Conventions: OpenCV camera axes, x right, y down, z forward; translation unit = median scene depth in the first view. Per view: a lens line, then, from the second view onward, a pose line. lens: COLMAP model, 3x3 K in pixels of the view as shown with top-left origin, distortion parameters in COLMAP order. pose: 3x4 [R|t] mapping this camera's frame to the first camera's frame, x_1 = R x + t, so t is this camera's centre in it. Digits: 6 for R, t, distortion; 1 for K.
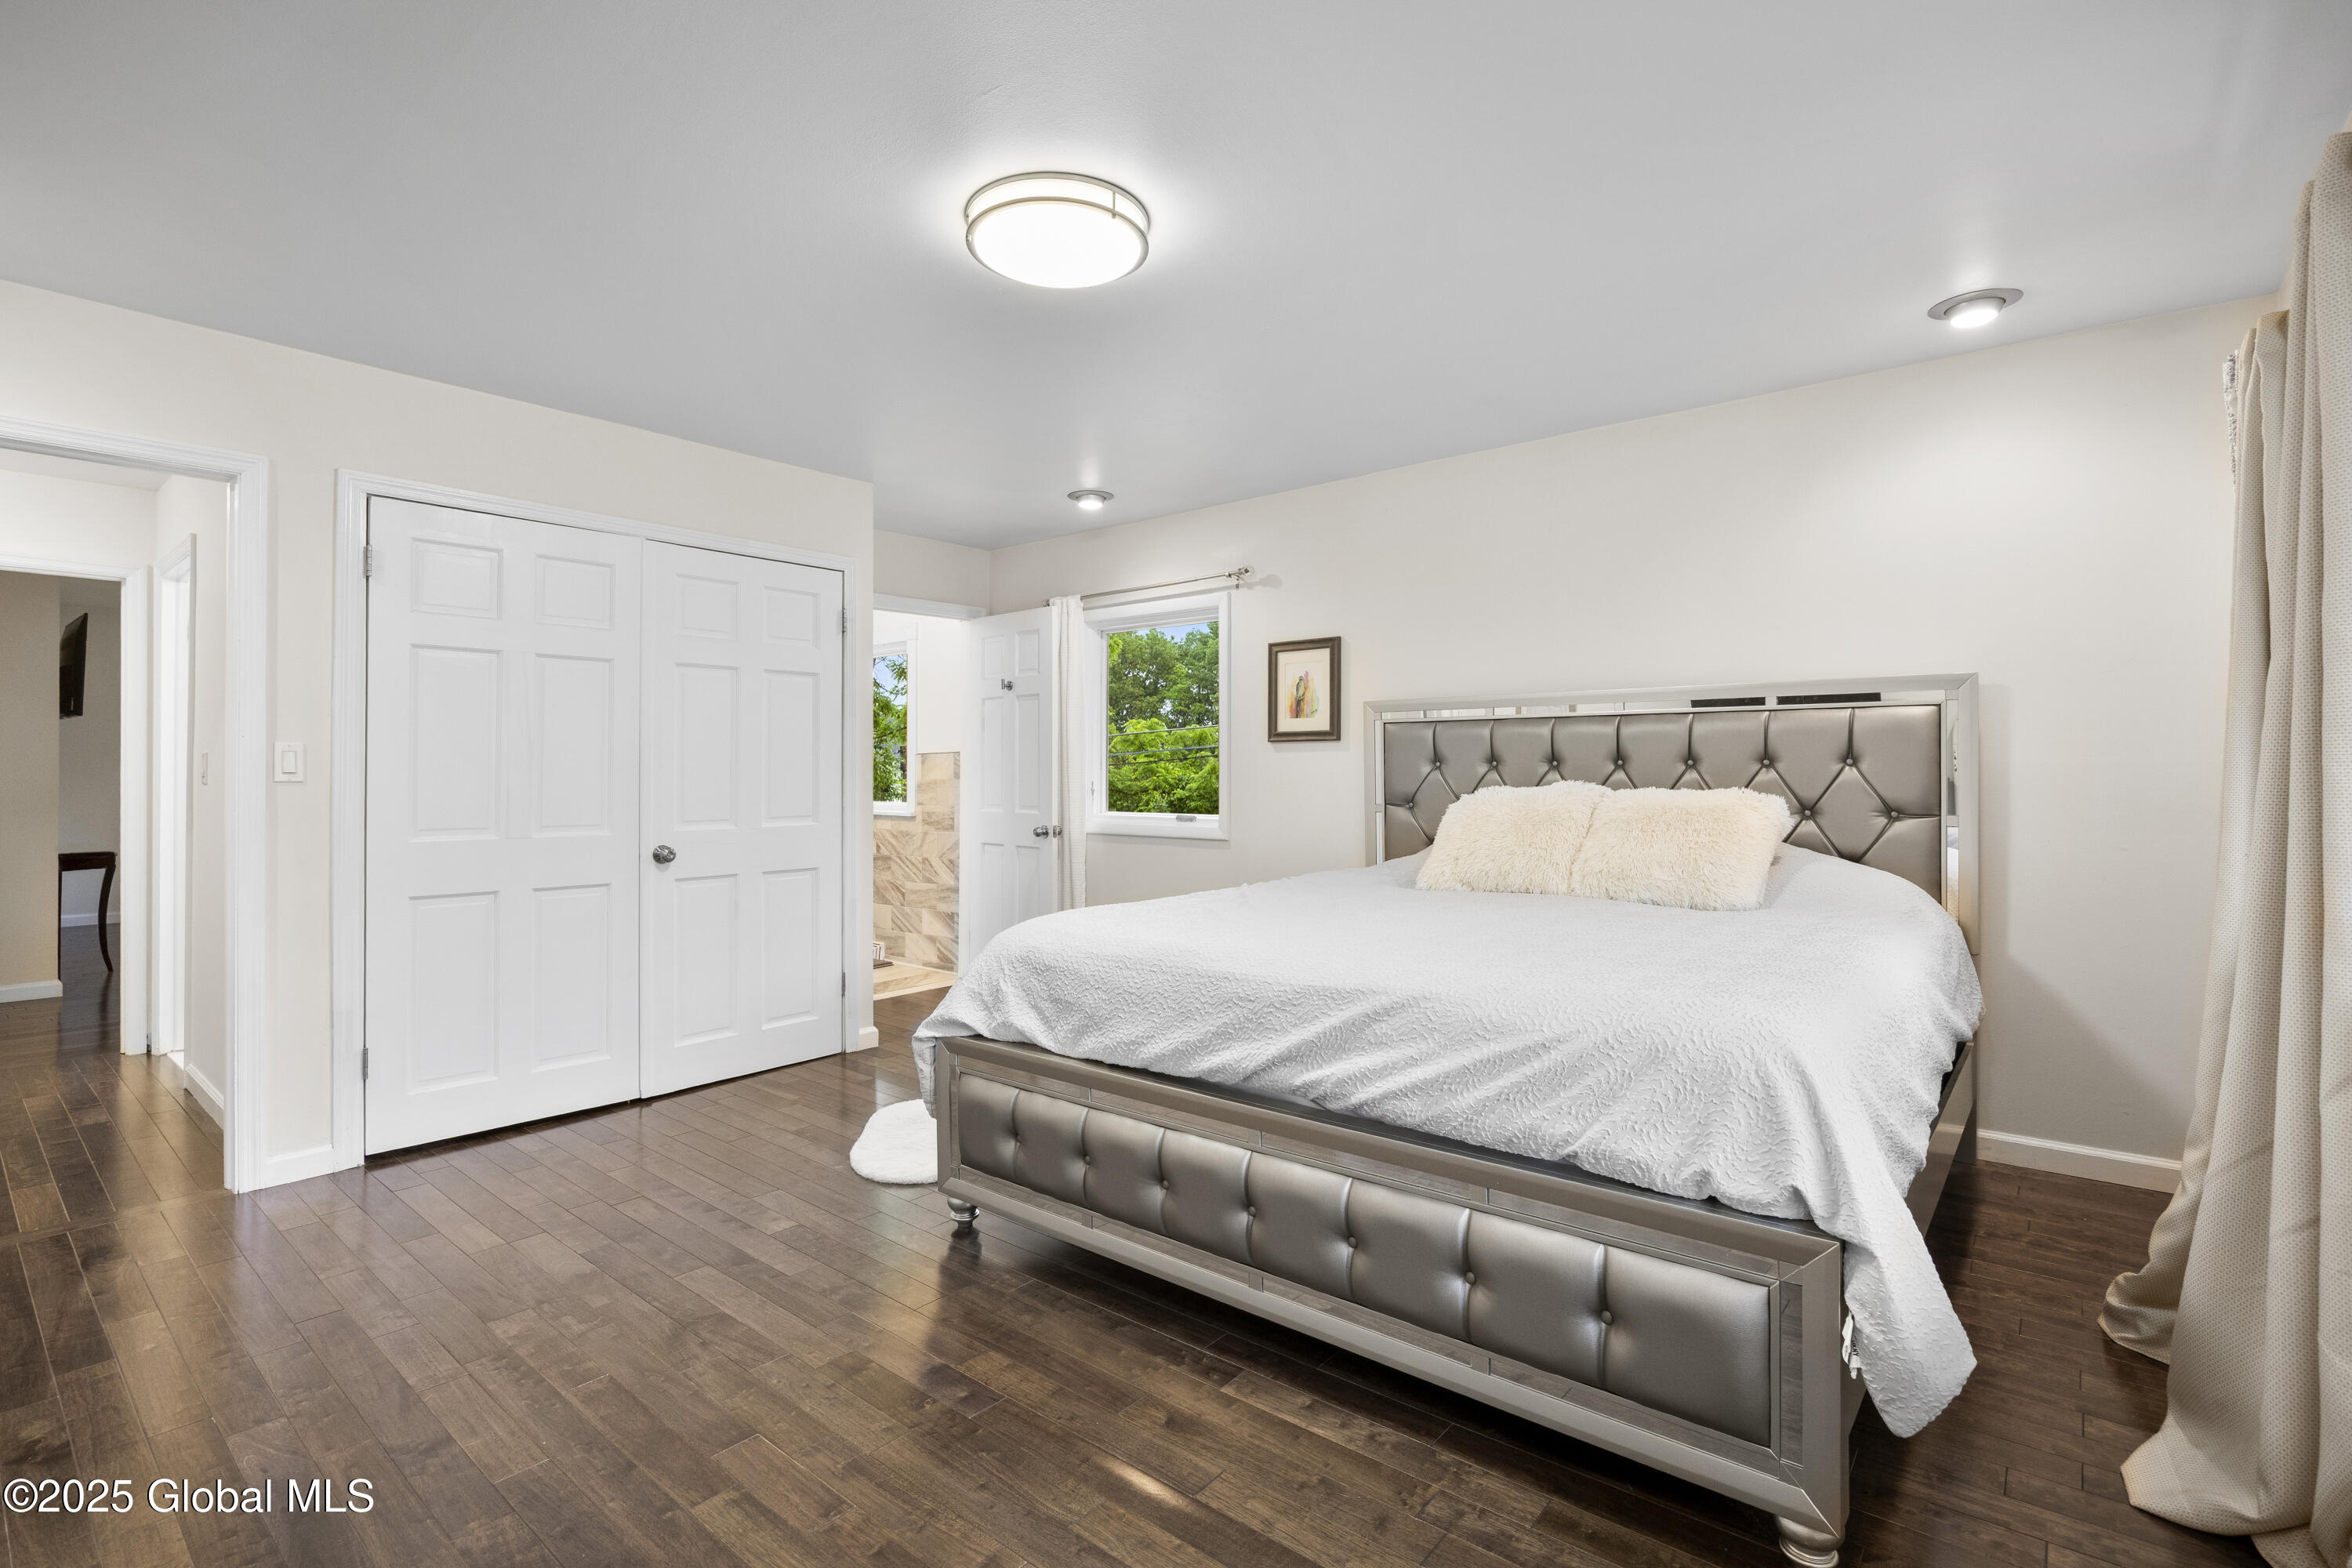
lens RADIAL K [[1083.0, 0, 1176.0], [0, 1083.0, 784.0], [0, 0, 1]] dist [-0.013677, 0.000239]
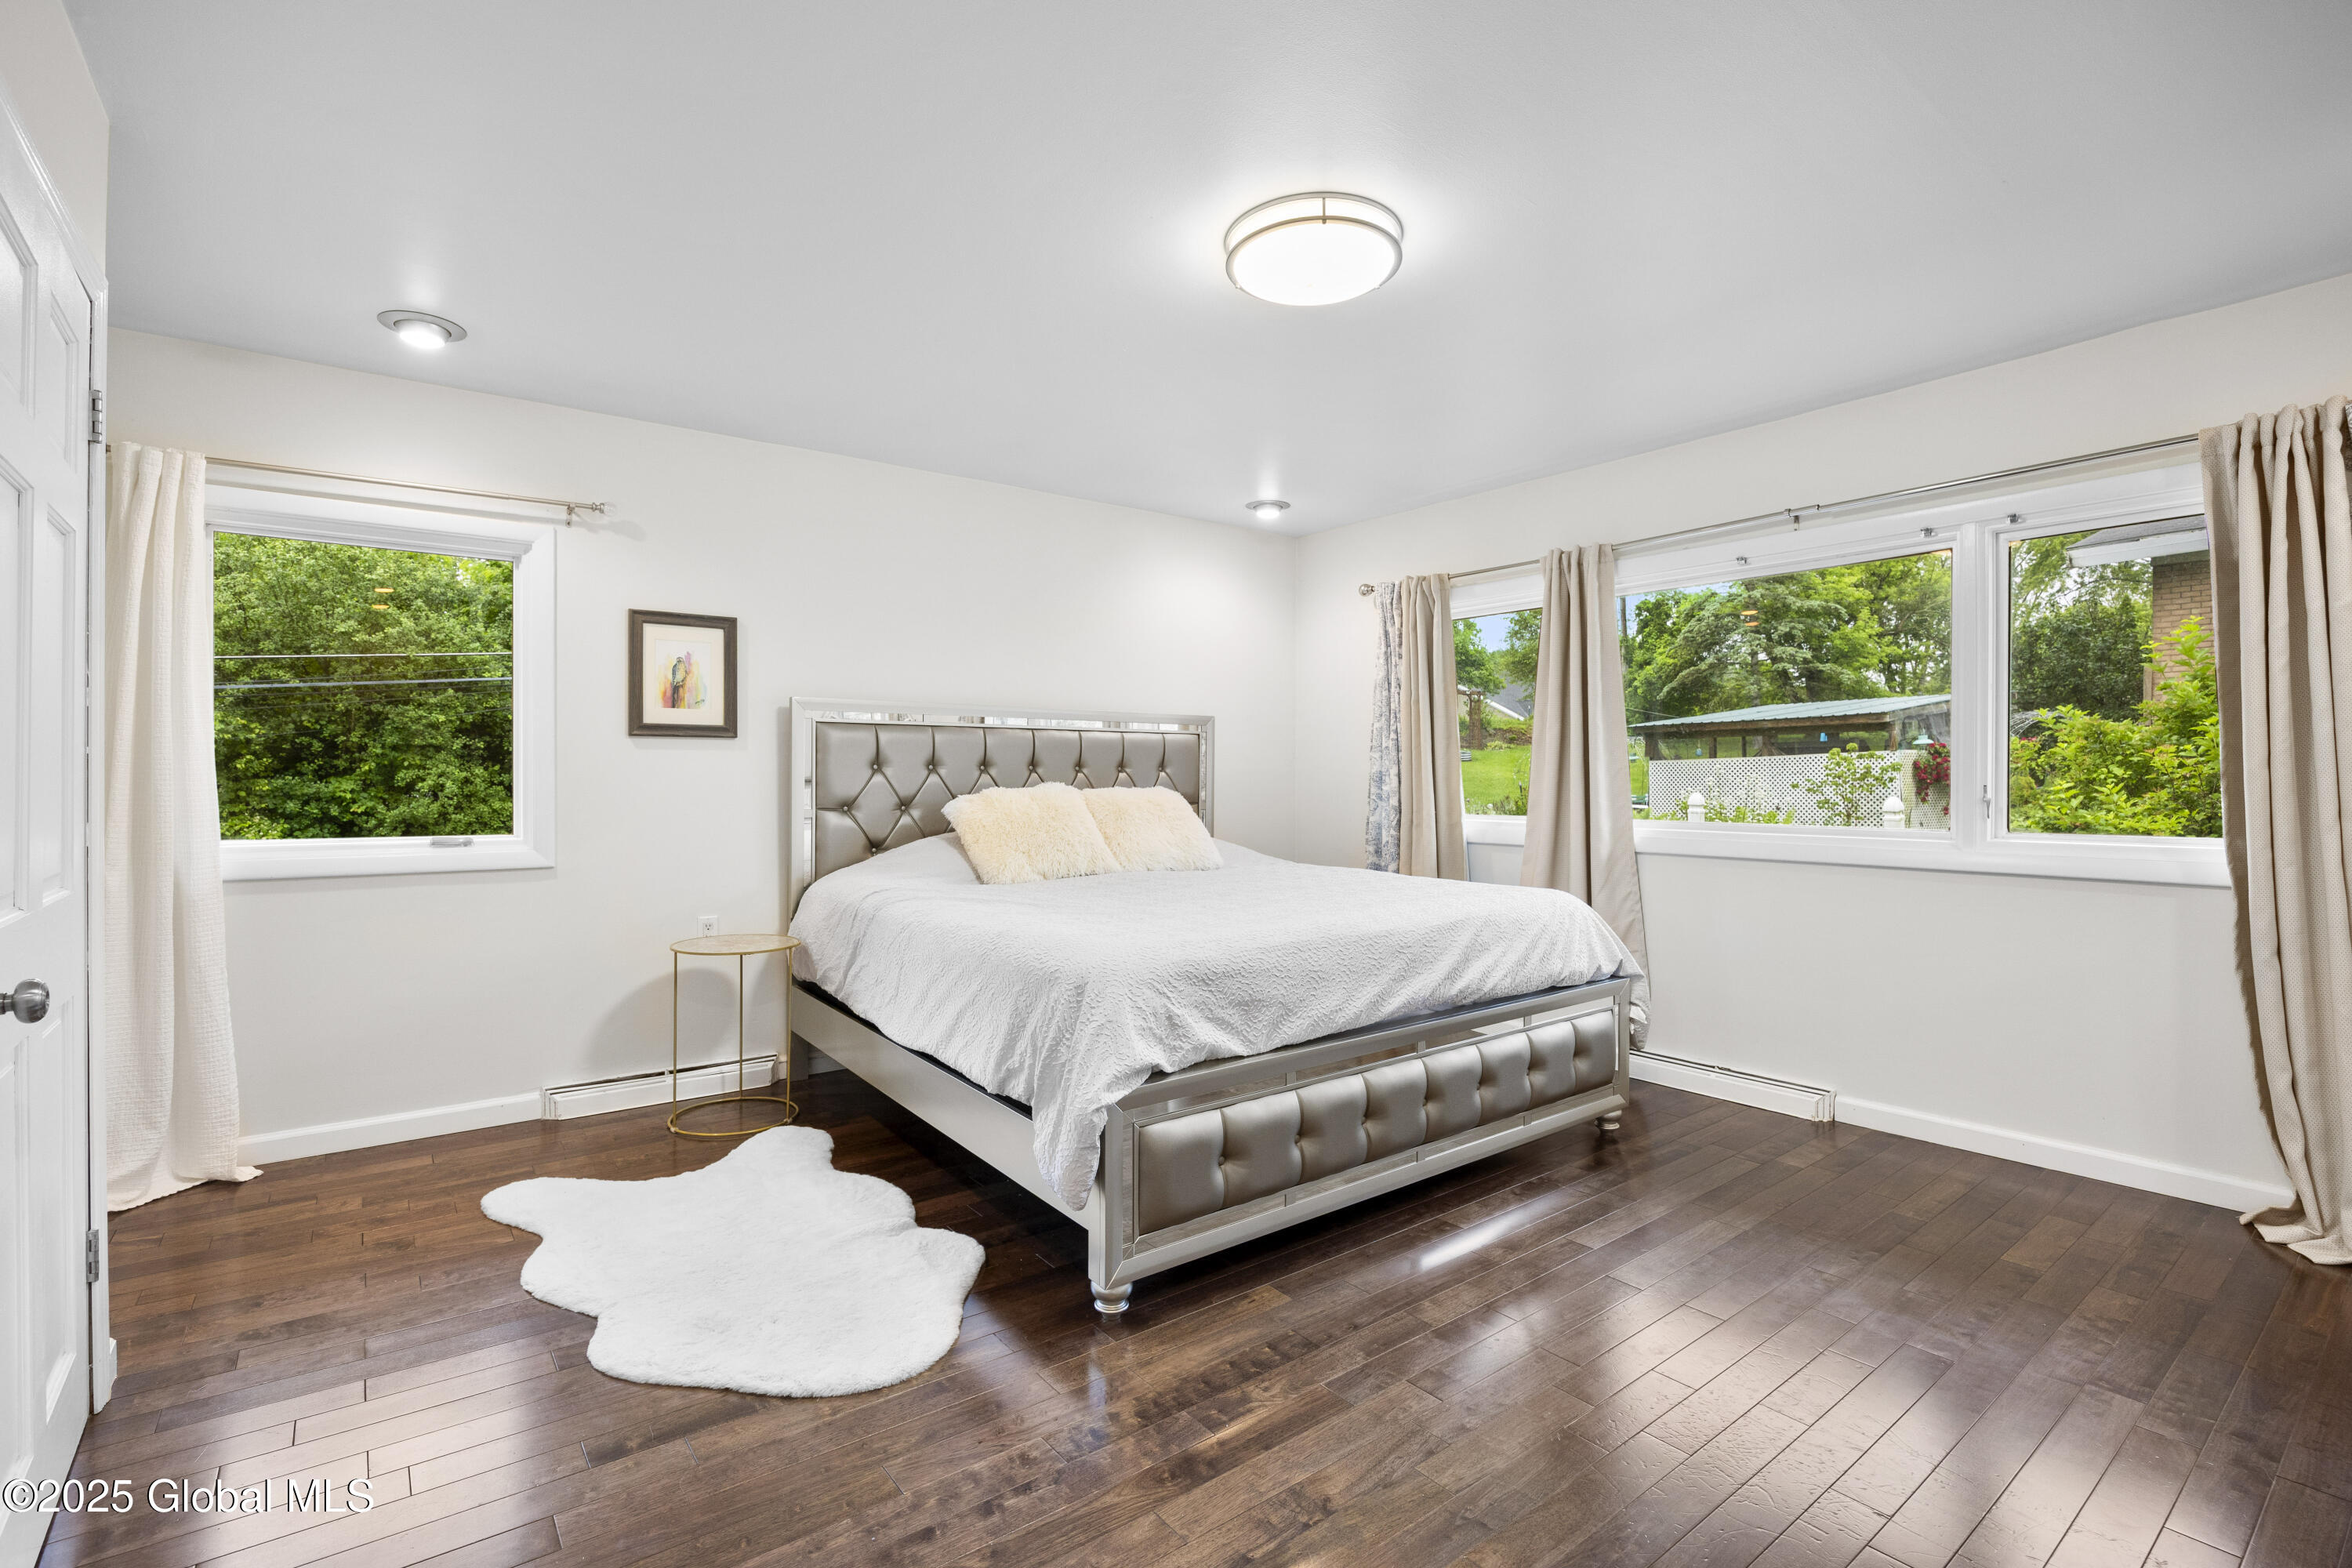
lens RADIAL K [[1083.0, 0, 1176.0], [0, 1083.0, 784.0], [0, 0, 1]] dist [-0.013677, 0.000239]
pose [[0.221324, -0.004654, 0.975189, -0.648159], [0.011315, 0.999934, 0.002205, -0.001881], [-0.975135, 0.010546, 0.221362, 0.499497]]
